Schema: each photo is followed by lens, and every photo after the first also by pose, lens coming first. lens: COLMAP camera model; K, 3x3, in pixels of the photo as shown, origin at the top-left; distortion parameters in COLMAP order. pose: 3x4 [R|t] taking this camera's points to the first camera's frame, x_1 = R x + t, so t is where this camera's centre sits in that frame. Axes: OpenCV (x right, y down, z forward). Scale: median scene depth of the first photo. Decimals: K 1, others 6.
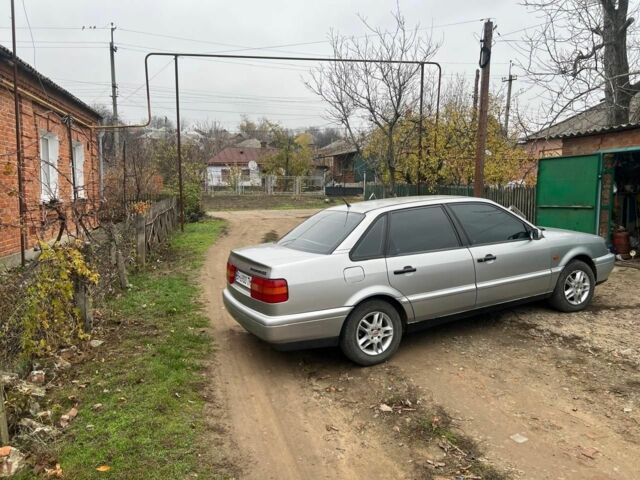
lens RADIAL K [[491.4, 0, 320.0], [0, 491.4, 240.0], [0, 0, 1]] dist [0.000078, -0.004408]
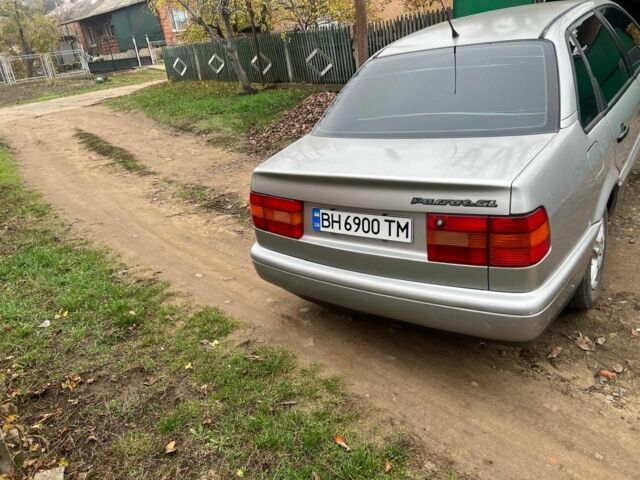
lens RADIAL K [[491.4, 0, 320.0], [0, 491.4, 240.0], [0, 0, 1]] dist [0.000078, -0.004408]
pose [[0.870347, -0.288577, 0.399023, -0.324080], [0.176245, 0.939168, 0.294791, -0.042985], [-0.459820, -0.186245, 0.868262, 0.524397]]
